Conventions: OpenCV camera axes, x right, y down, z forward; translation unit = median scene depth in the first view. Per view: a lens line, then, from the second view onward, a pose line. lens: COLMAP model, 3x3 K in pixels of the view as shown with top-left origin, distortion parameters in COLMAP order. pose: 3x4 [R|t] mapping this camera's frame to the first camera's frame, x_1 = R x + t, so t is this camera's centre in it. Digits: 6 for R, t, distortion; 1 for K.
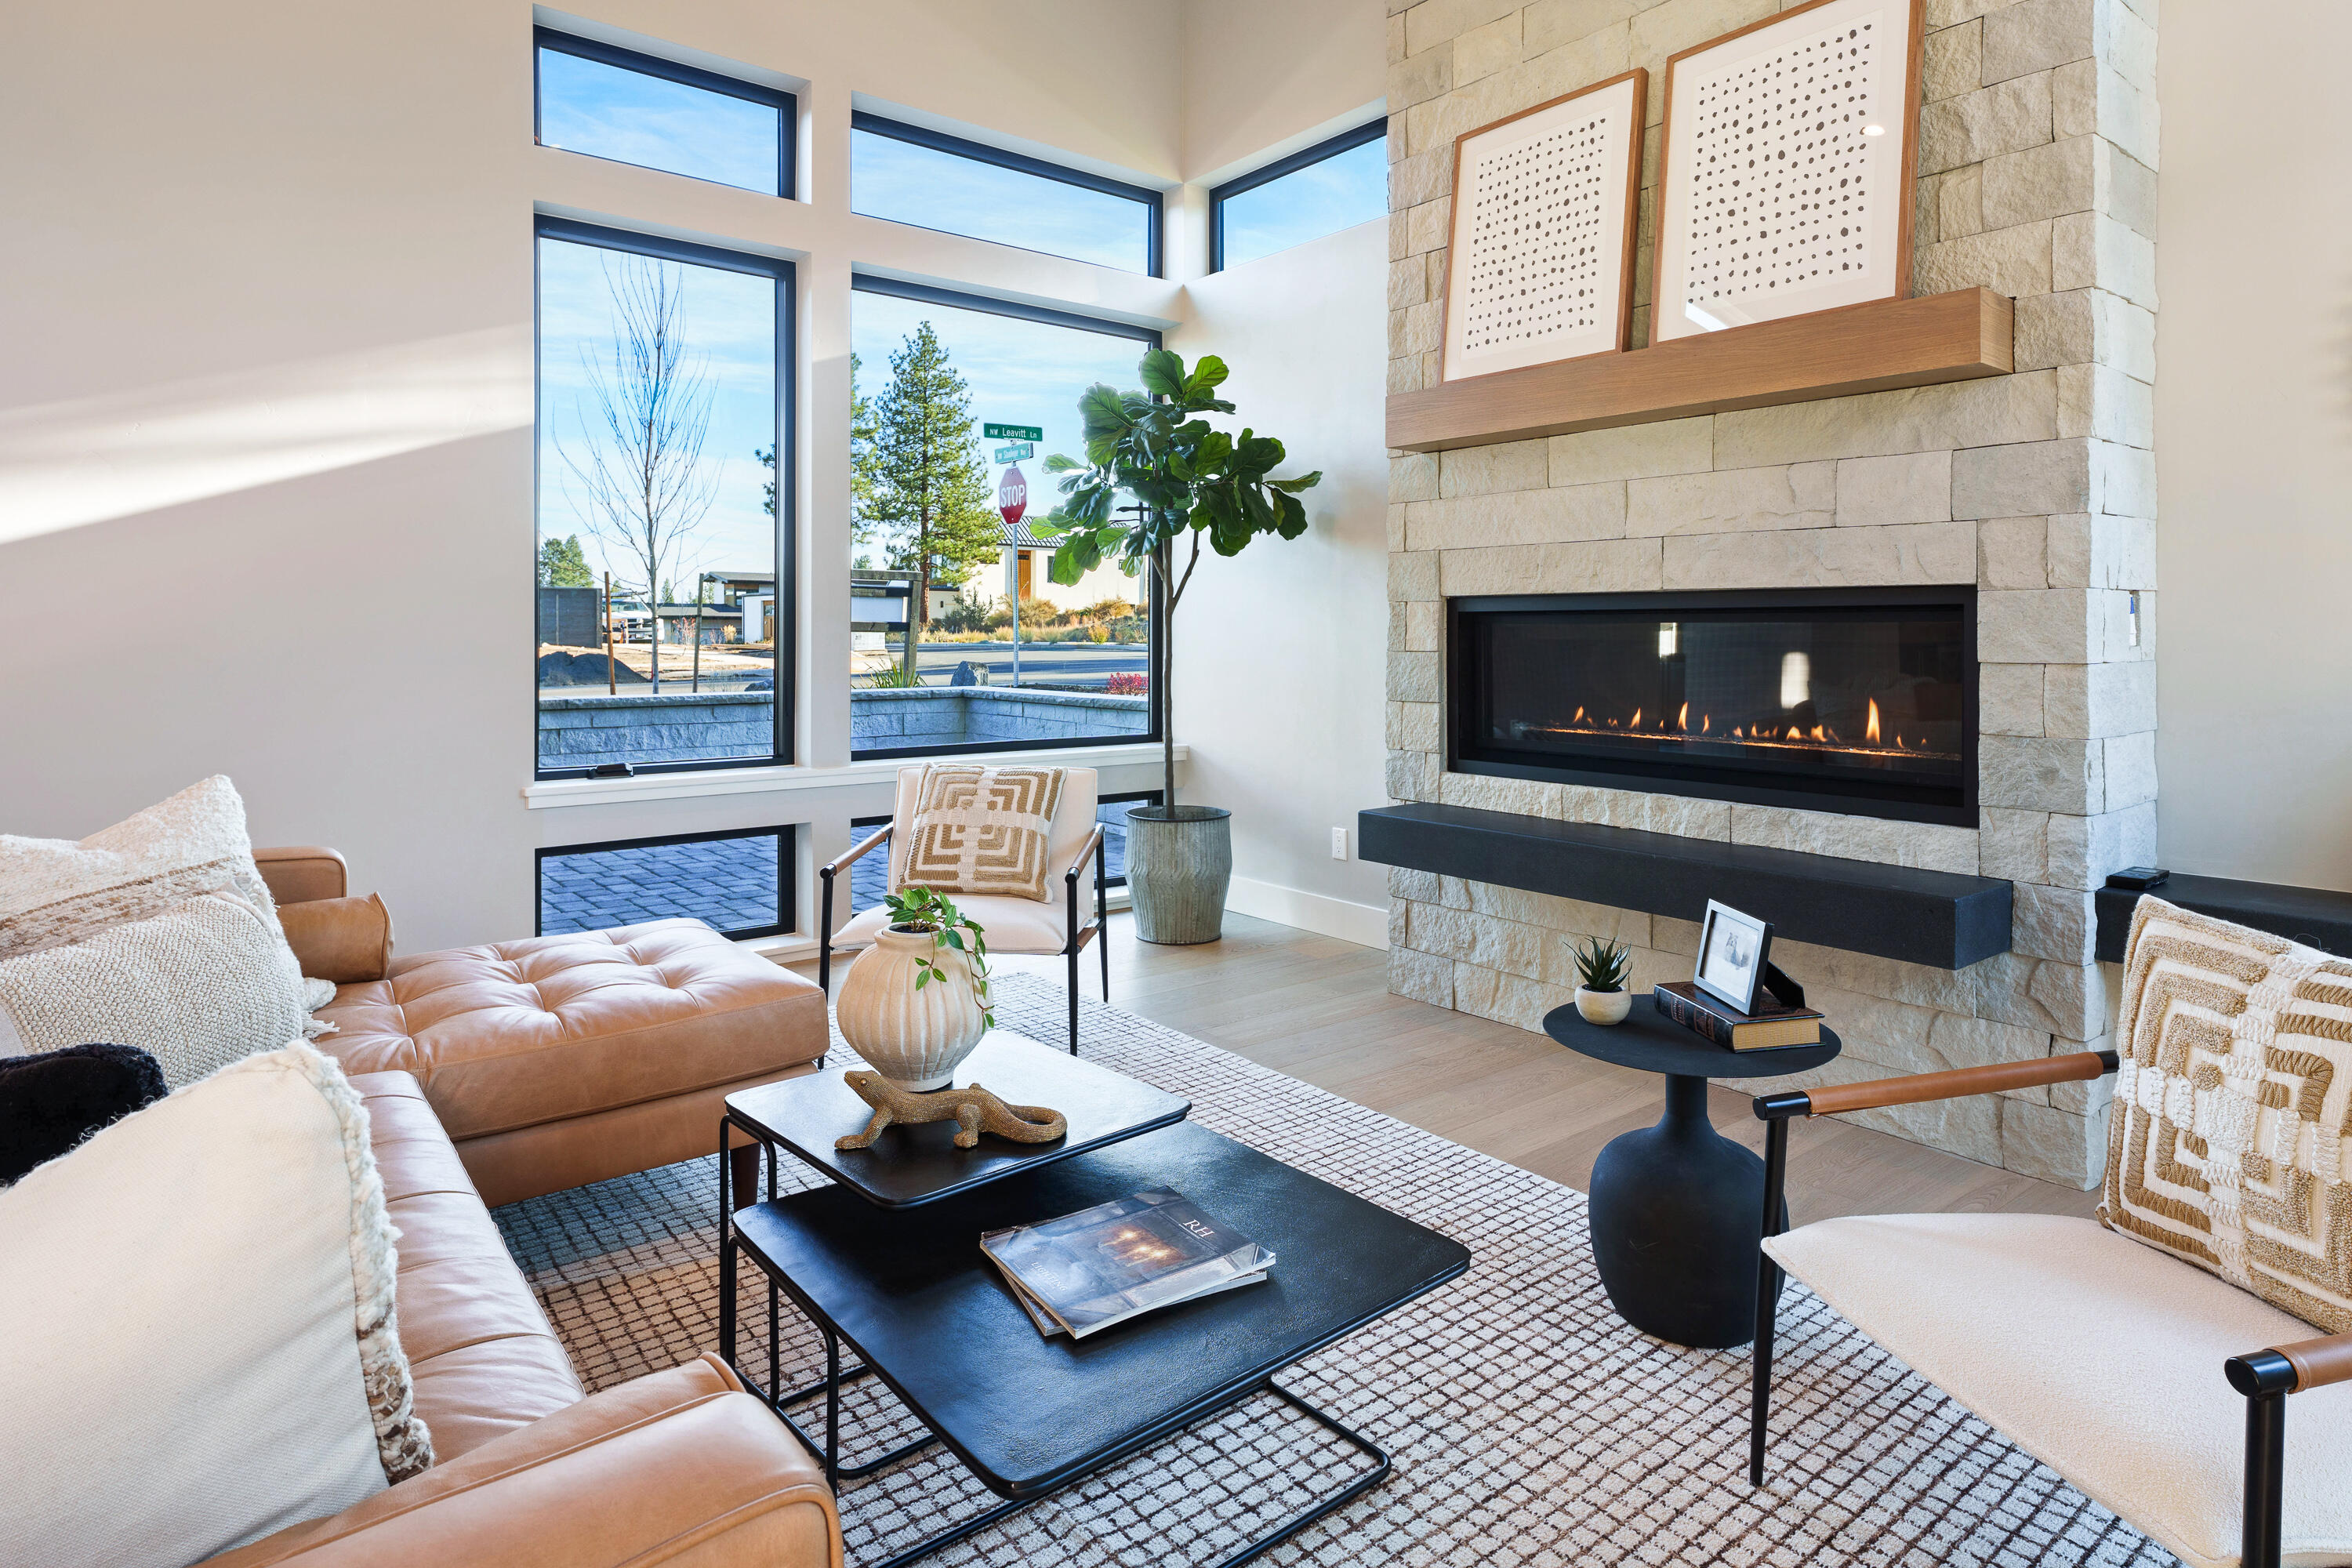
lens RADIAL K [[1322.0, 0, 1202.9], [0, 1322.0, 651.9], [0, 0, 1]] dist [0.003036, 0.002430]
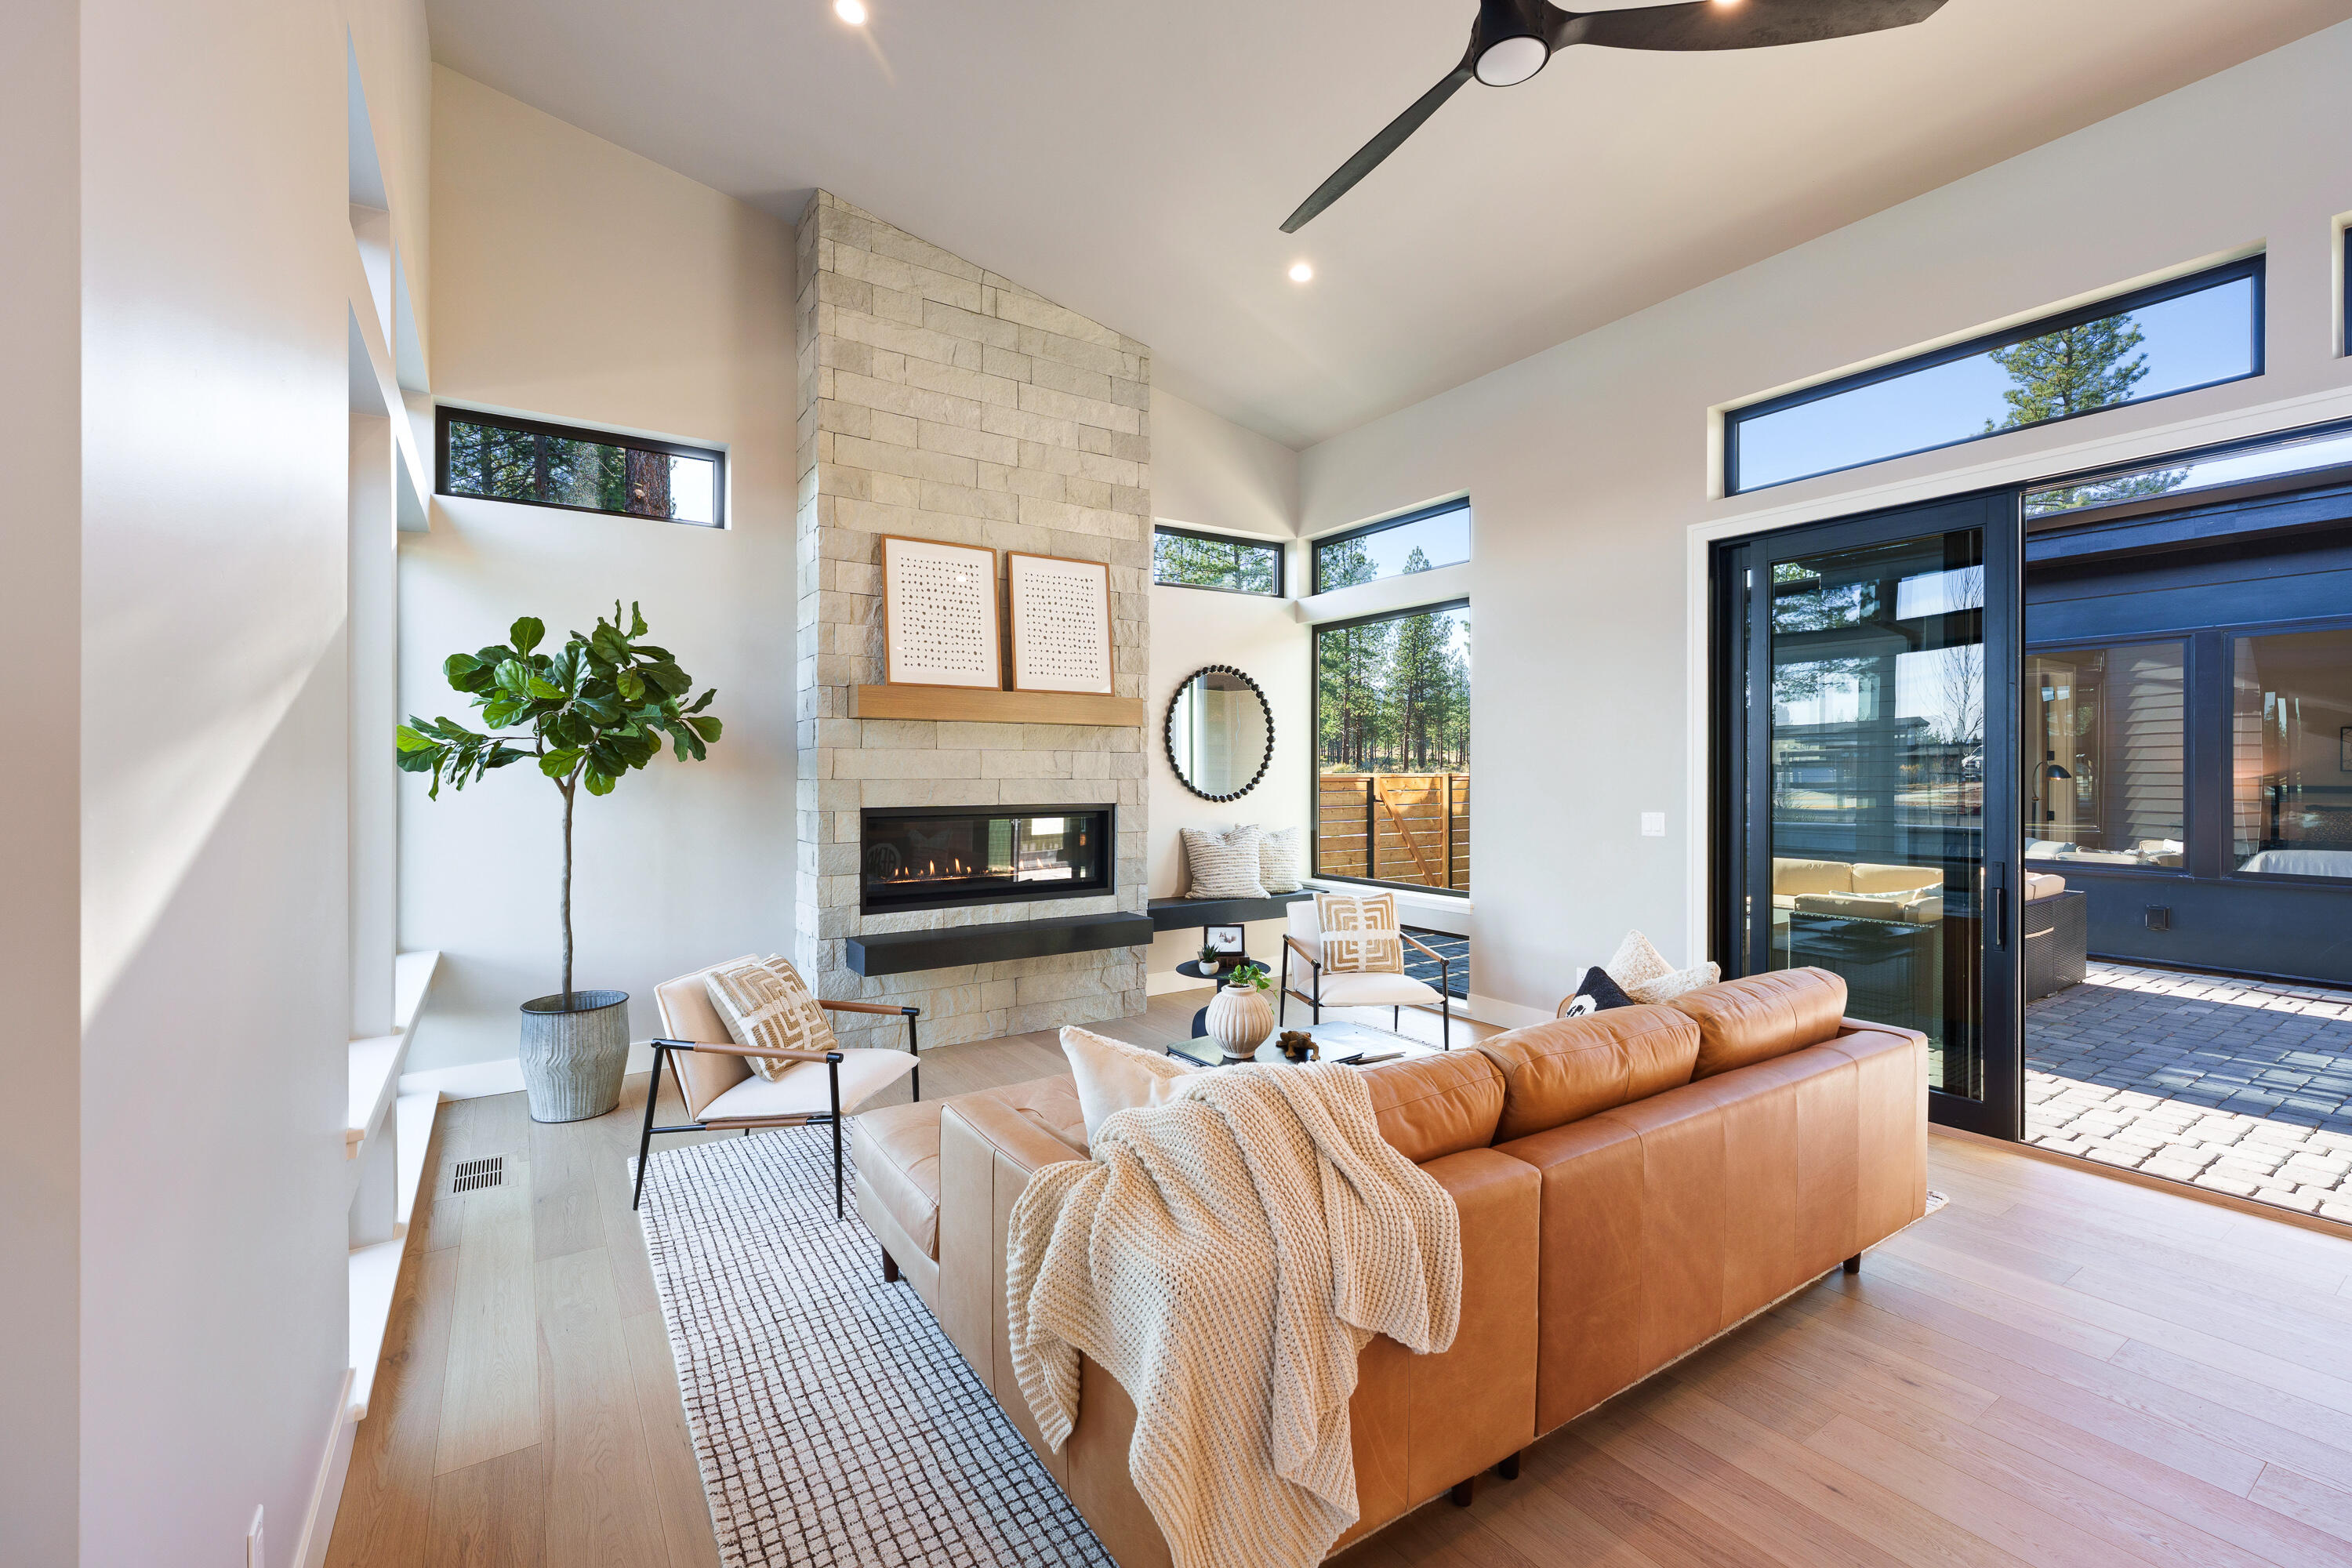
lens RADIAL K [[995.4, 0, 1183.0], [0, 995.4, 787.5], [0, 0, 1]] dist [-0.000481, -0.000321]
pose [[0.069139, -0.019384, 0.997419, -1.140972], [0.012535, 0.999749, 0.018561, -0.095838], [-0.997528, 0.011219, 0.069364, 0.587929]]
